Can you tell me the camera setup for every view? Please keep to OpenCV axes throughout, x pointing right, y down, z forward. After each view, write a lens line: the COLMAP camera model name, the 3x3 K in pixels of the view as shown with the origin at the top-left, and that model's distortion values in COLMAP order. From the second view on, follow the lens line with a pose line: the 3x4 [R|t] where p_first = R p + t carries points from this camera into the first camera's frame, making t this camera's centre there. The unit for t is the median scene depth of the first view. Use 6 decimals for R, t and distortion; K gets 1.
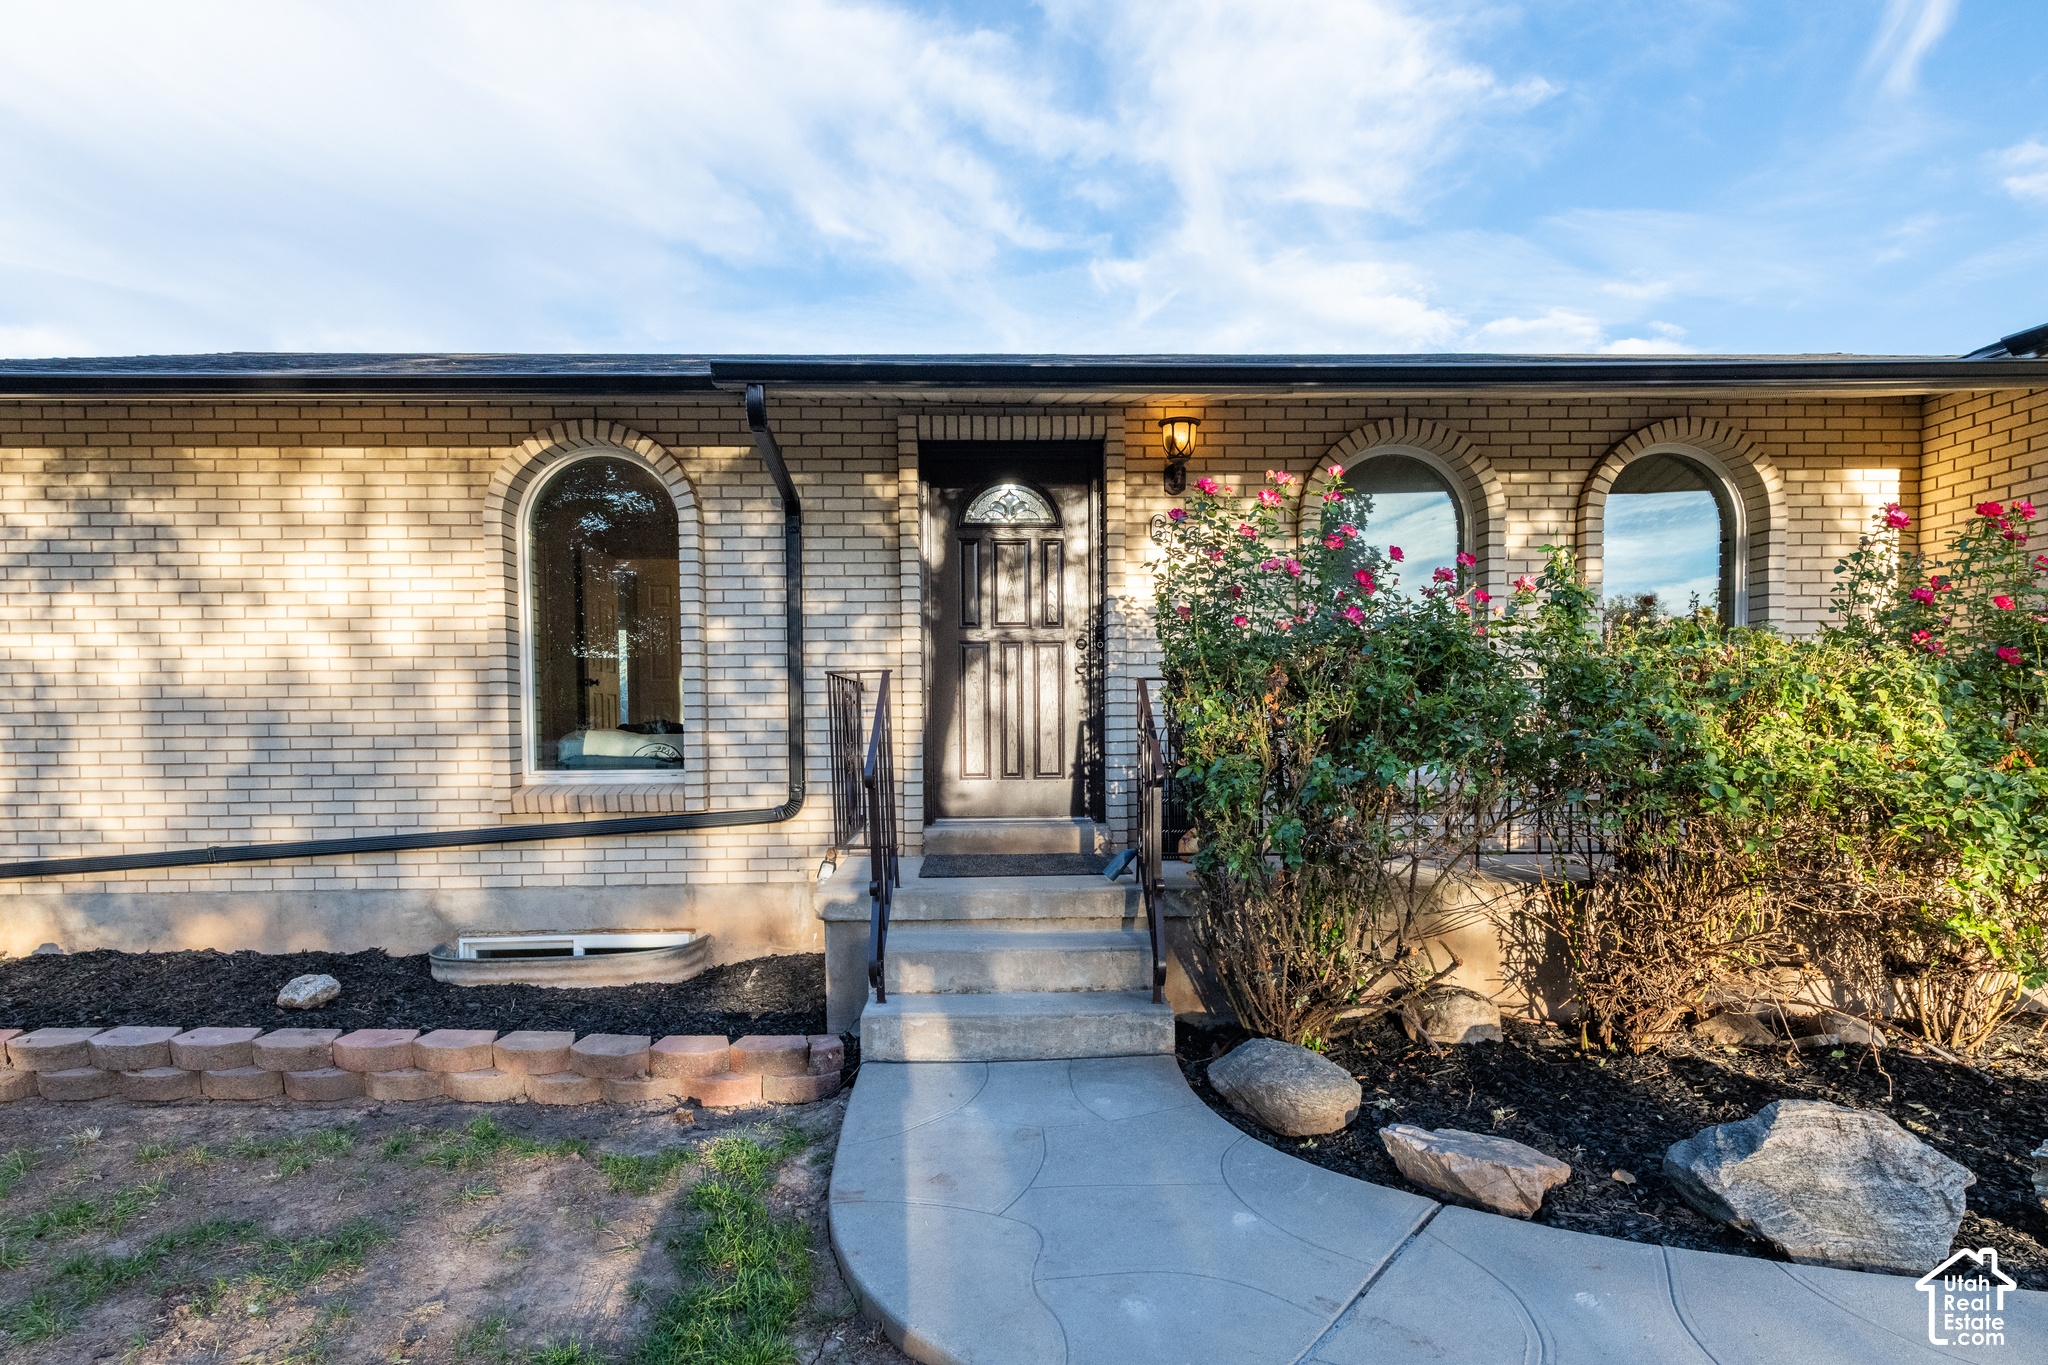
lens RADIAL K [[1160.3, 0, 1035.4], [0, 1160.3, 778.4], [0, 0, 1]] dist [0.009061, -0.003174]
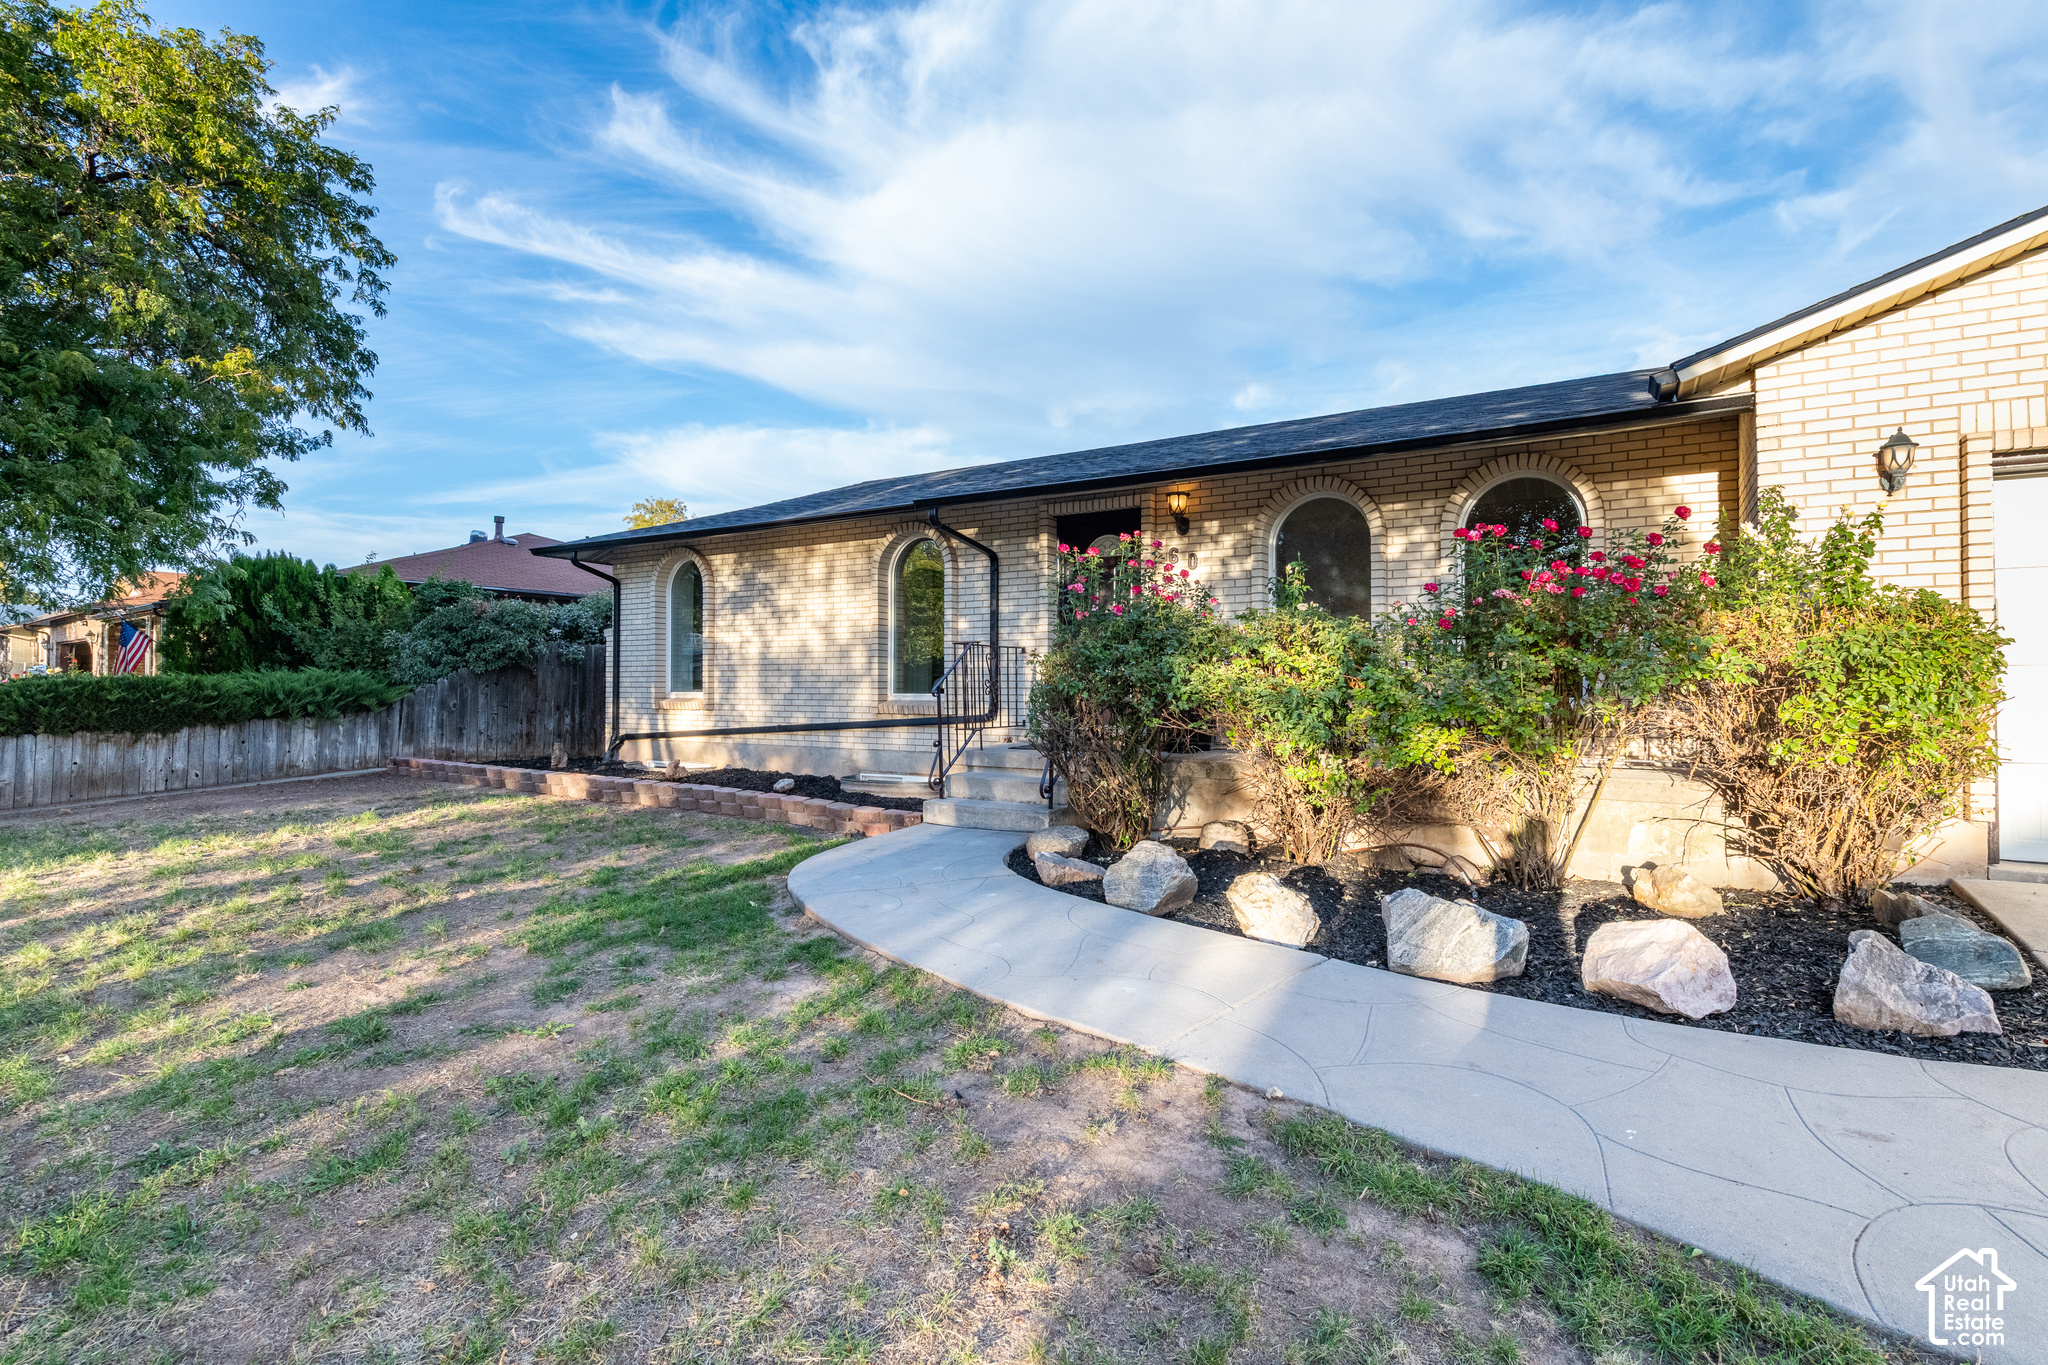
lens RADIAL K [[1016.4, 0, 1009.6], [0, 1016.4, 685.5], [0, 0, 1]] dist [-0.014492, 0.002148]
pose [[0.820938, 0.008686, -0.570951, 0.738994], [-0.037279, 0.998566, -0.038411, 0.038888], [0.569799, 0.052817, 0.820085, -0.334658]]
